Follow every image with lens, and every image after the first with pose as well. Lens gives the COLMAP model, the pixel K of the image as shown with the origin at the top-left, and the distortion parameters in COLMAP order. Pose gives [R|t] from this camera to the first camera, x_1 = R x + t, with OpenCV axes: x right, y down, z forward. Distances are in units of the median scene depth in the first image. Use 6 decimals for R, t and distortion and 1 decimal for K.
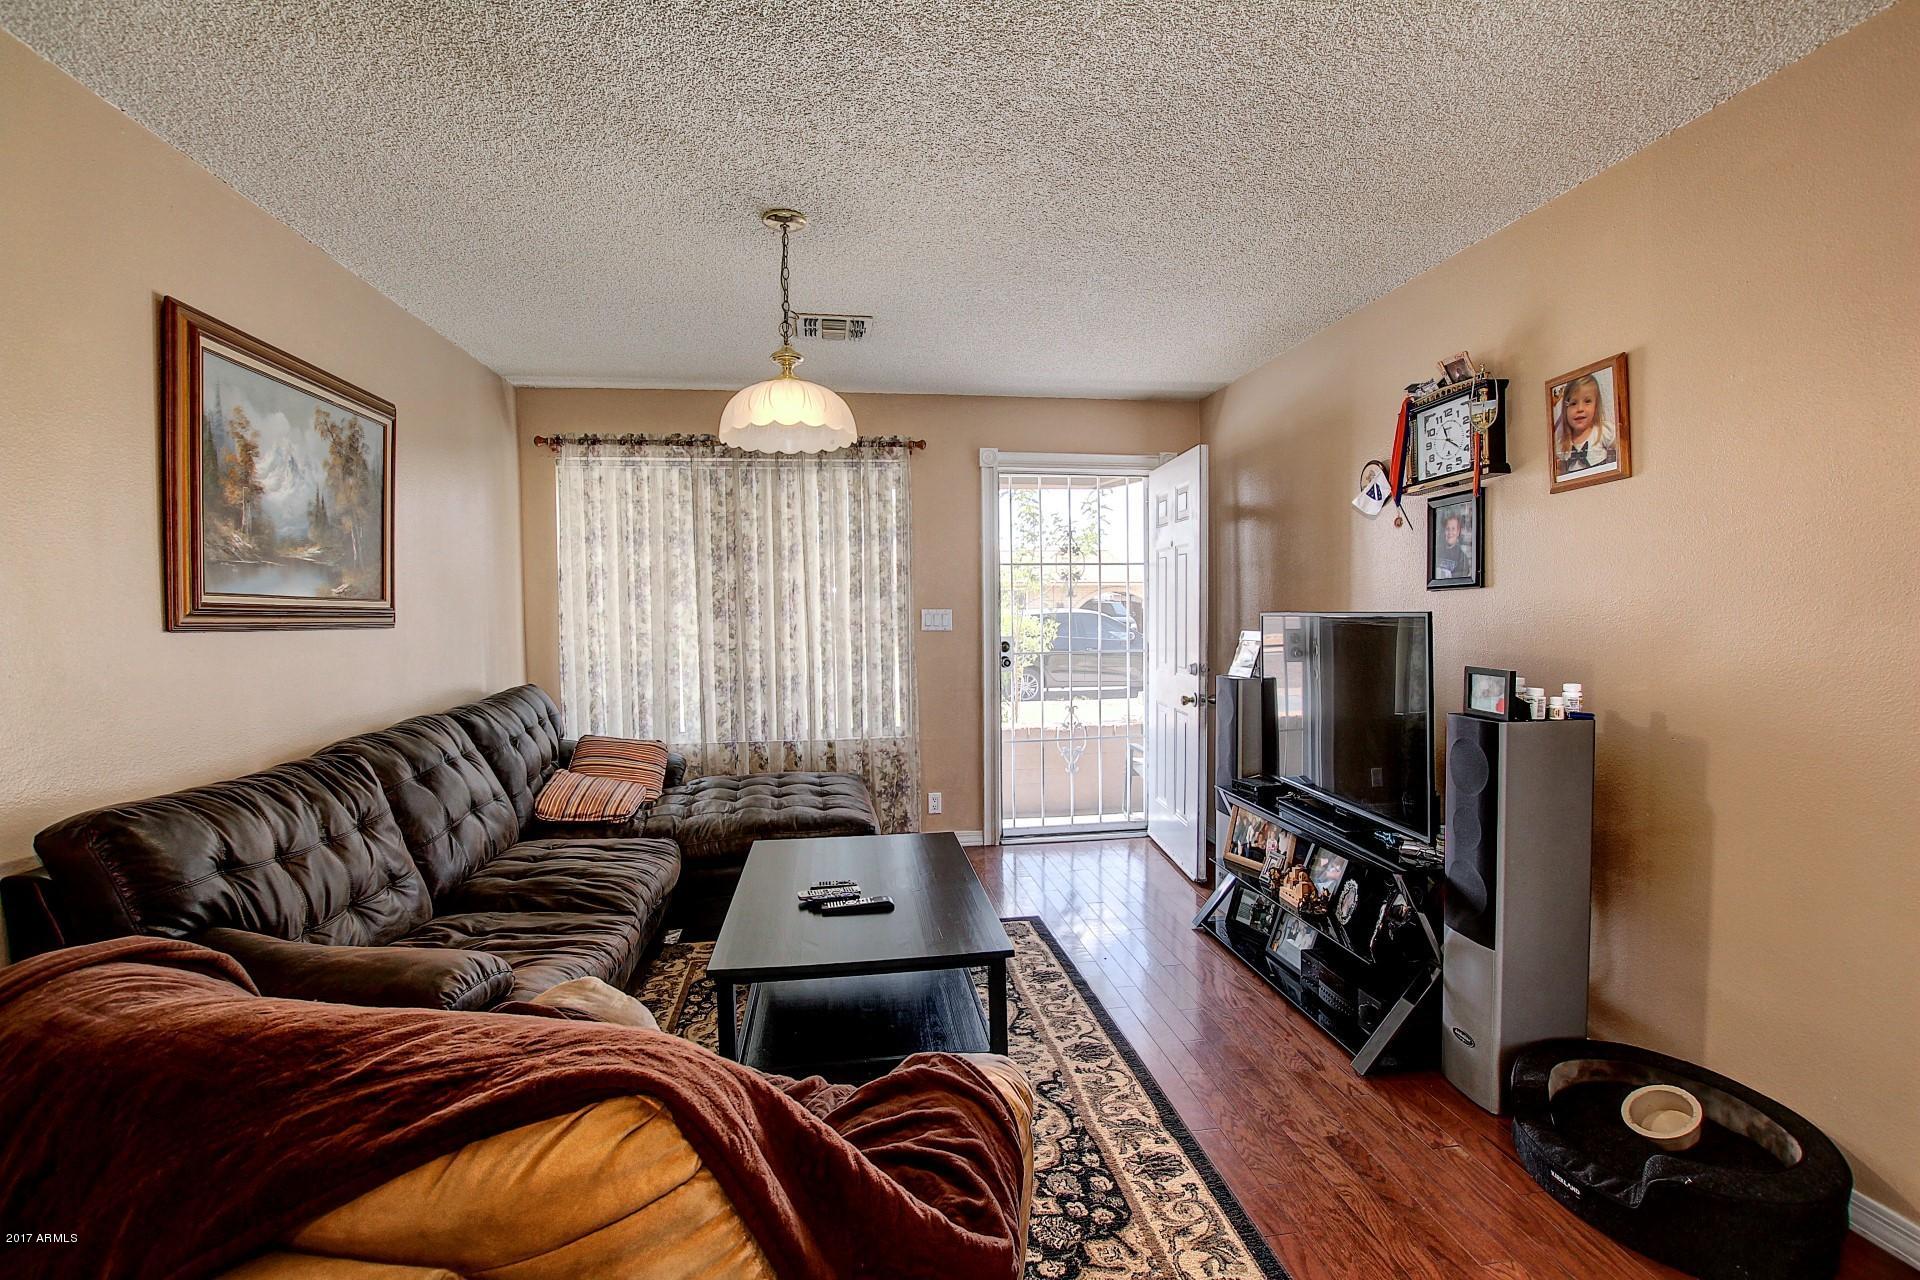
lens RADIAL K [[888.2, 0, 958.2], [0, 888.2, 631.1], [0, 0, 1]] dist [-0.029774, 0.002740]
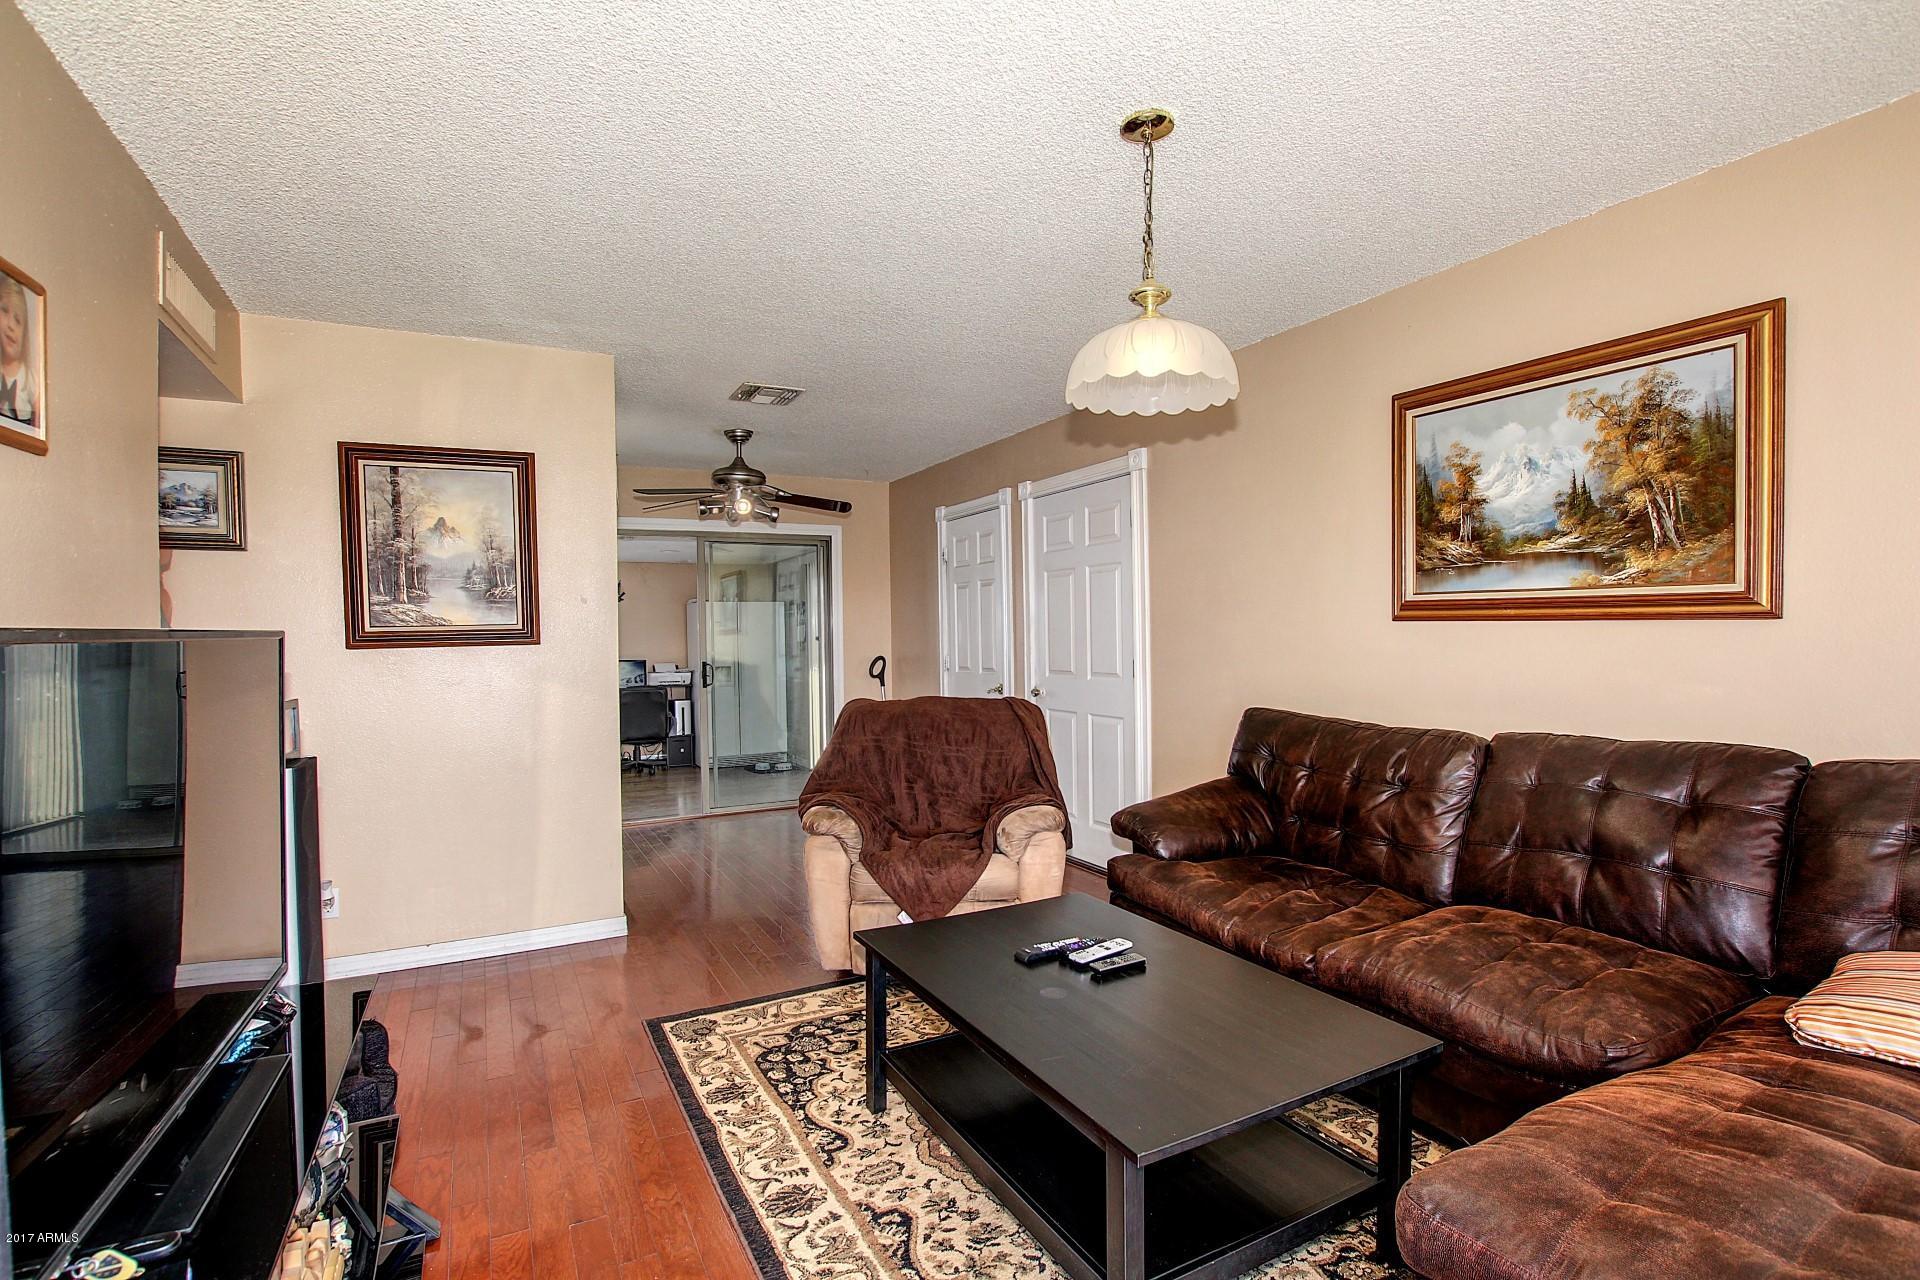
lens RADIAL K [[888.2, 0, 960.0], [0, 888.2, 645.2], [0, 0, 1]] dist [-0.029774, 0.002740]
pose [[-0.936201, 0.030707, -0.350122, 0.284430], [0.016617, 0.998929, 0.043175, -0.031123], [0.351073, 0.034603, -0.935708, 1.880822]]
